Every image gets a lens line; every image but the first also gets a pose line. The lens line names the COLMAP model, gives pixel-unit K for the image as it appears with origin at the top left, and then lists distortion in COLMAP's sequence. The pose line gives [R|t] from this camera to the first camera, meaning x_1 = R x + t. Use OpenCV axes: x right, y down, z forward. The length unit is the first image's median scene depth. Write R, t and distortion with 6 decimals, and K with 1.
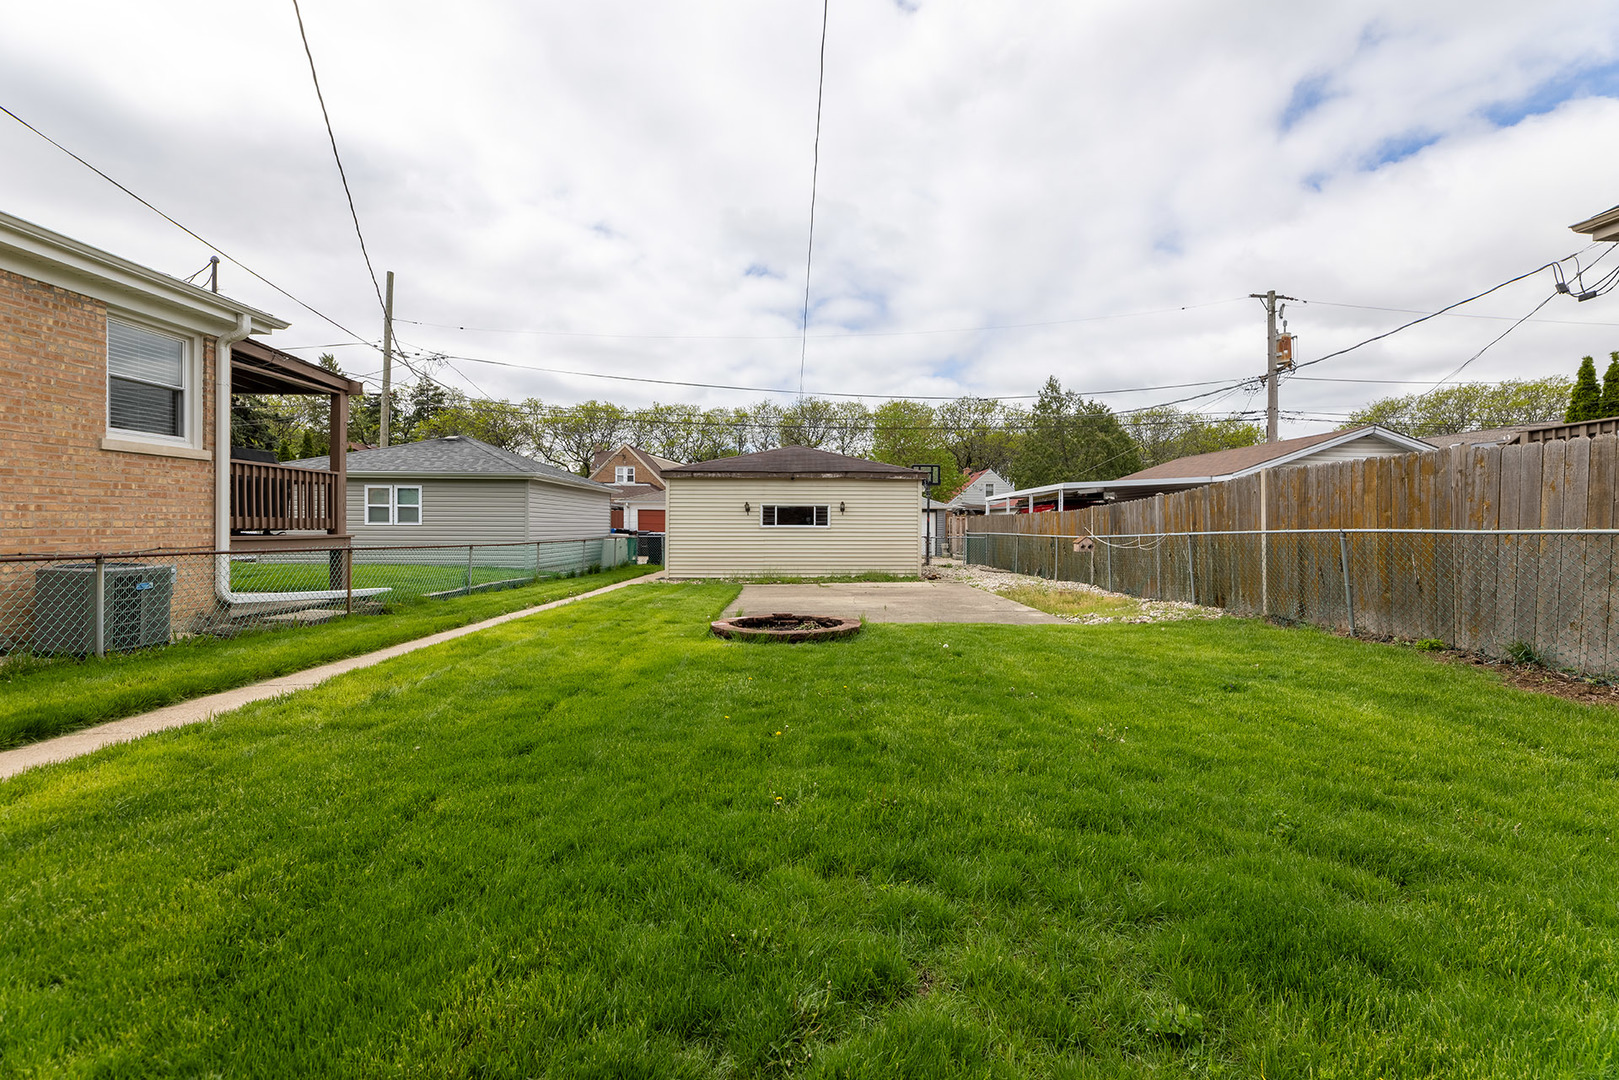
lens RADIAL K [[657.3, 0, 825.8], [0, 657.3, 527.9], [0, 0, 1]] dist [-0.003252, -0.000012]
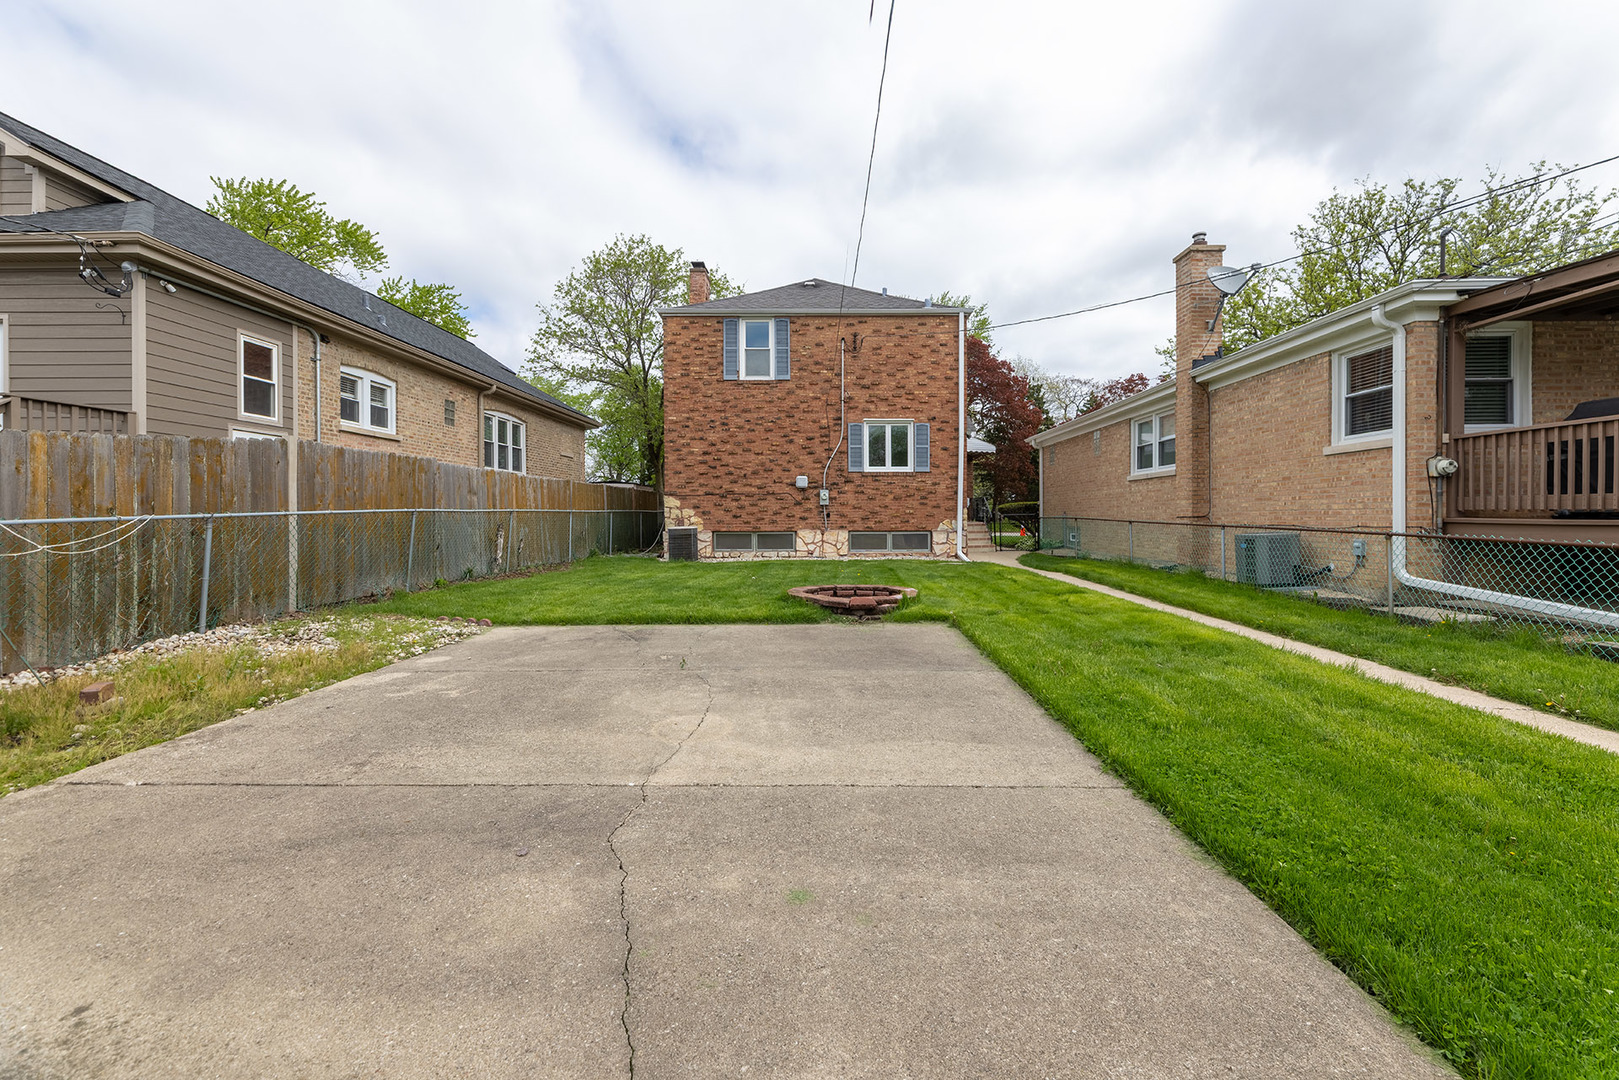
lens RADIAL K [[657.3, 0, 825.8], [0, 657.3, 527.9], [0, 0, 1]] dist [-0.003252, -0.000012]
pose [[-0.999022, -0.002897, 0.044131, -0.063081], [-0.001843, 0.999713, 0.023902, 0.006104], [-0.044188, 0.023797, -0.998740, 2.132355]]
